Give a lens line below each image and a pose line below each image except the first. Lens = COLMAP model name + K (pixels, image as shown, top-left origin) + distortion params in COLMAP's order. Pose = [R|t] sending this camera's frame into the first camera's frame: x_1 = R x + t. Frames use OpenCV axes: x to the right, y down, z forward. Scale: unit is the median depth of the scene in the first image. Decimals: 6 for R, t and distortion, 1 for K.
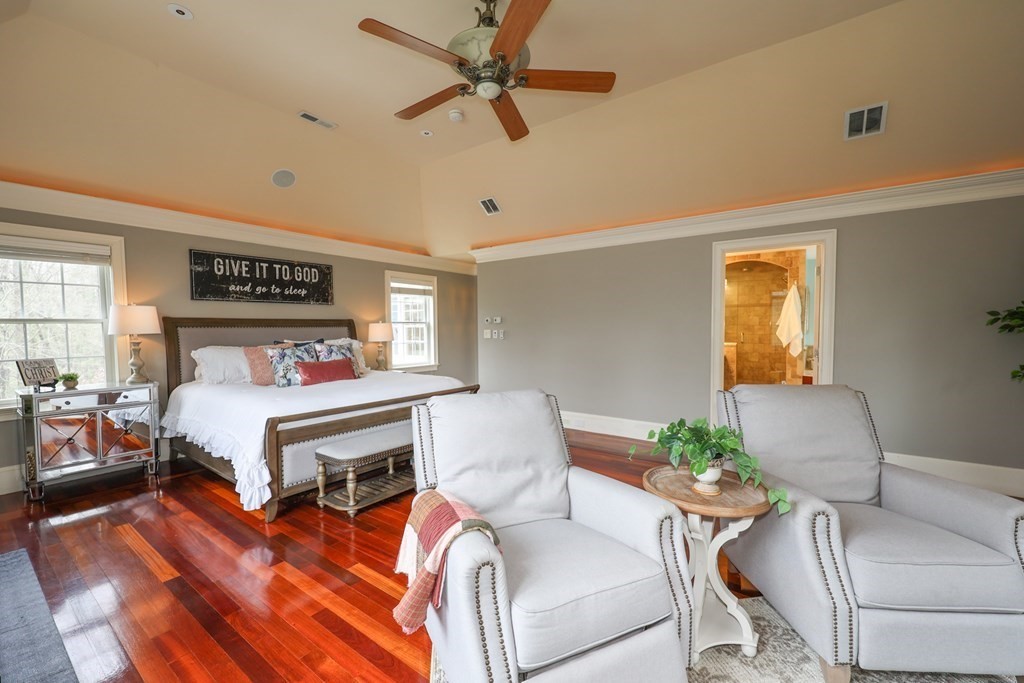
lens RADIAL K [[424.7, 0, 513.7], [0, 424.7, 344.1], [0, 0, 1]] dist [0.000838, 0.000053]
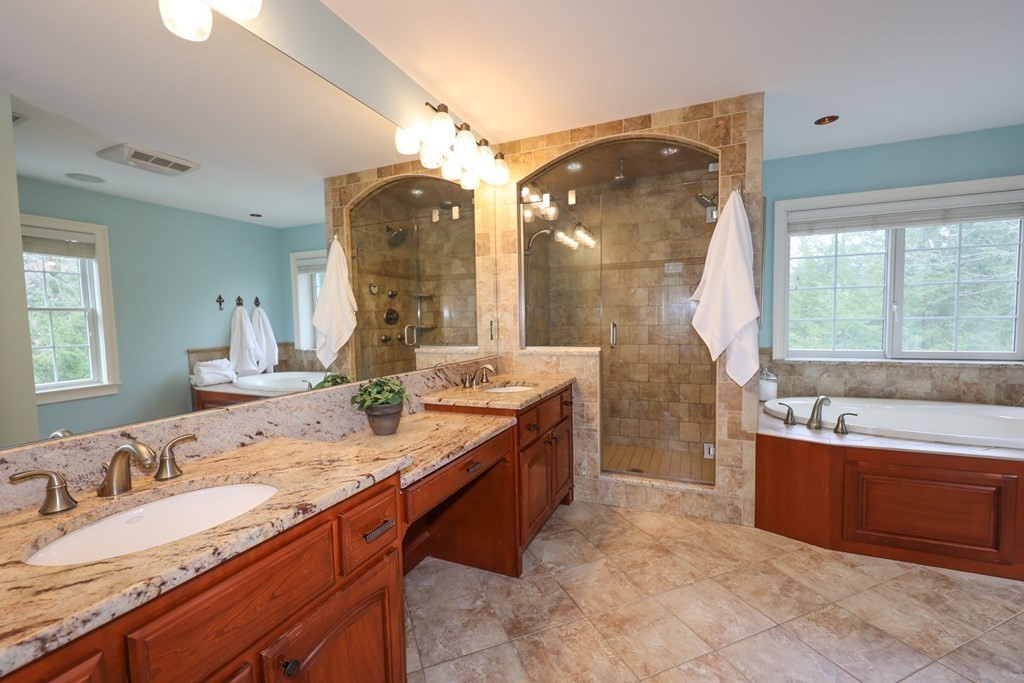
lens RADIAL K [[418.1, 0, 510.3], [0, 418.1, 341.1], [0, 0, 1]] dist [0.000036, -0.000222]
pose [[0.977079, -0.016739, 0.212219, 0.372590], [0.015471, 0.999851, 0.007635, -0.013396], [-0.212315, -0.004176, 0.977192, 0.656312]]
